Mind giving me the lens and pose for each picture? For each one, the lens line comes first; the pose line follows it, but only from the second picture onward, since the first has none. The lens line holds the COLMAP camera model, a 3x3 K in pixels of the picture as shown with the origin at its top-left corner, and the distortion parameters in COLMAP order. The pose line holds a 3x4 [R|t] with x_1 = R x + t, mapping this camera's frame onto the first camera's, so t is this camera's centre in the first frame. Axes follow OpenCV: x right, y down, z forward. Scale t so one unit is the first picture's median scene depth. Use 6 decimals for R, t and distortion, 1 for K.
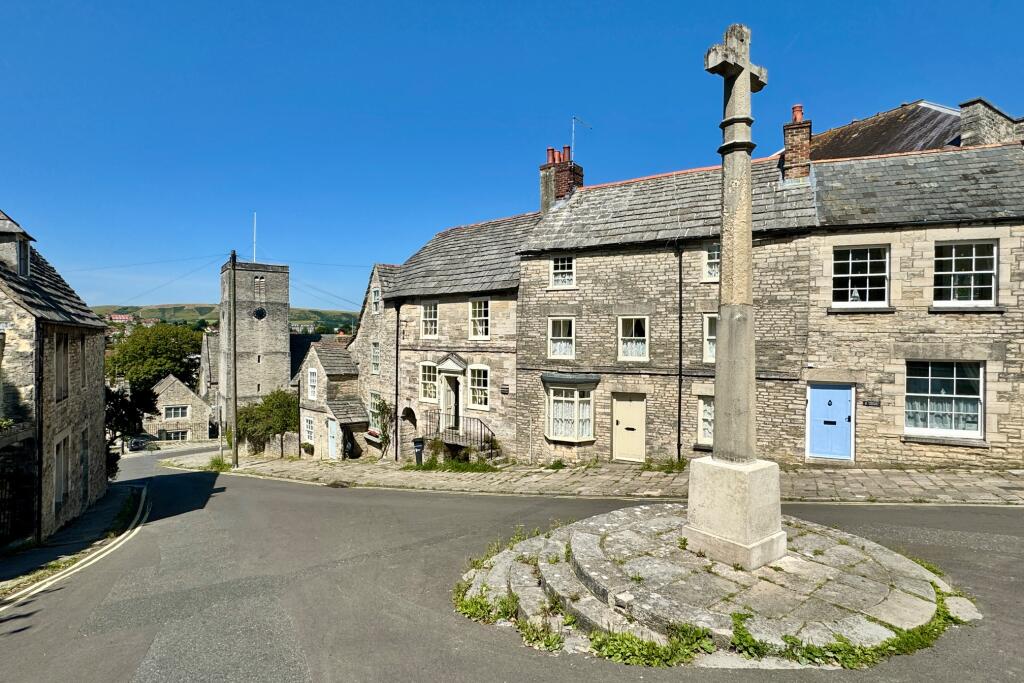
lens RADIAL K [[533.2, 0, 510.2], [0, 533.2, 342.0], [0, 0, 1]] dist [0.000014, -0.000523]
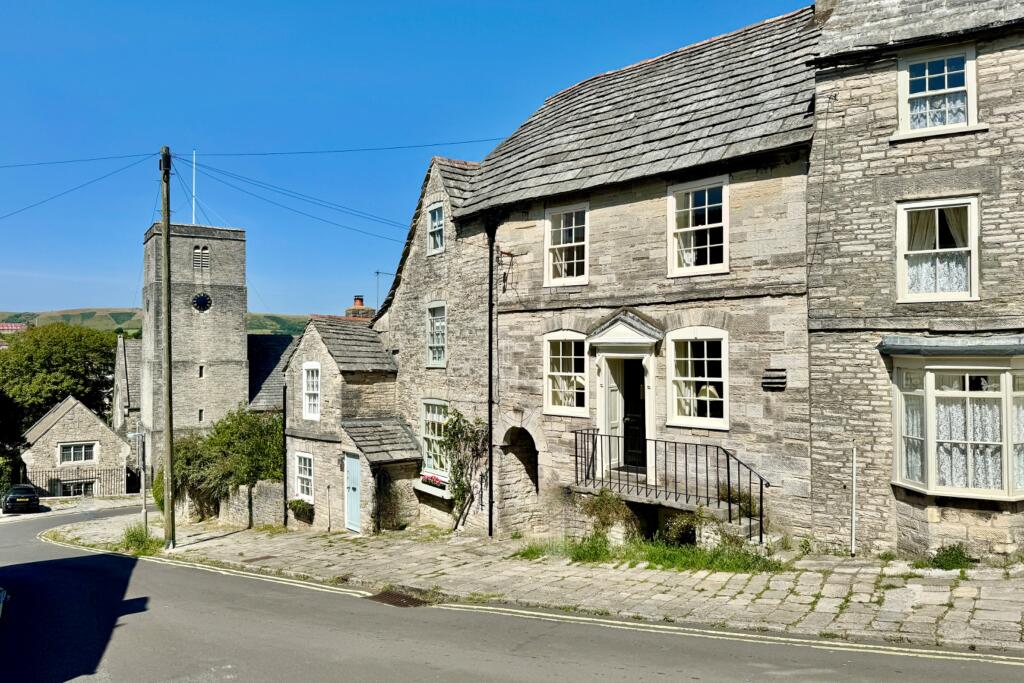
lens RADIAL K [[732.4, 0, 503.9], [0, 732.4, 340.0], [0, 0, 1]] dist [0.061627, -0.070560]
pose [[0.998897, -0.013138, -0.045080, -0.208024], [0.012162, 0.999687, -0.021865, 0.067470], [0.045353, 0.021293, 0.998744, 0.385121]]
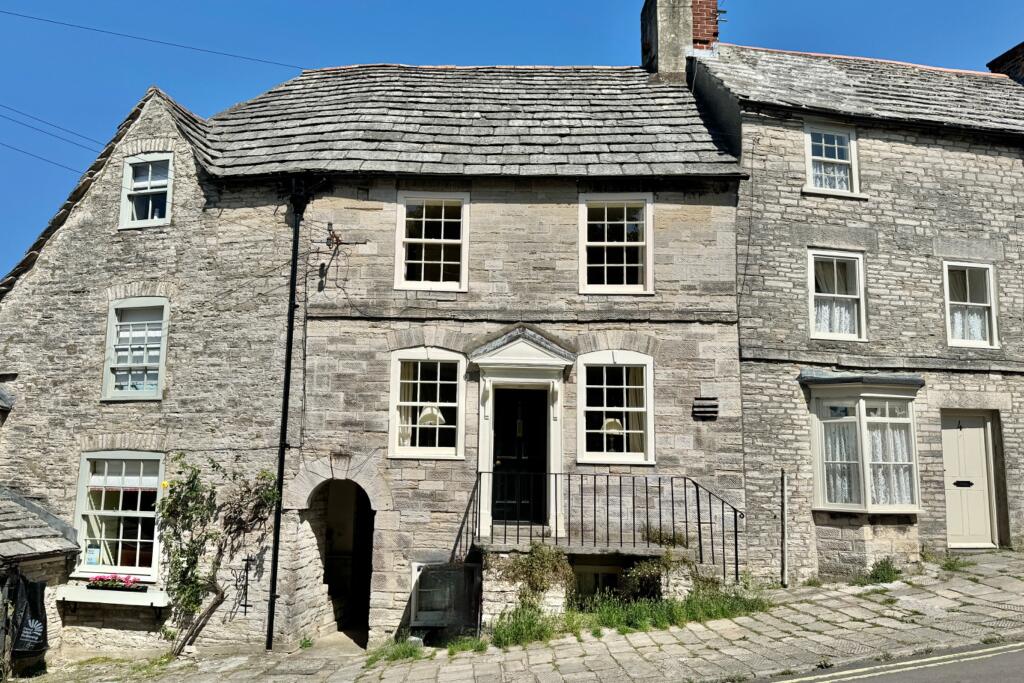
lens RADIAL K [[753.9, 0, 498.0], [0, 753.9, 359.9], [0, 0, 1]] dist [0.063268, -0.048306]
pose [[0.756466, 0.093137, 0.647367, -0.530887], [-0.005609, 0.990696, -0.135978, 0.134425], [-0.654008, 0.099232, 0.749951, 0.664807]]
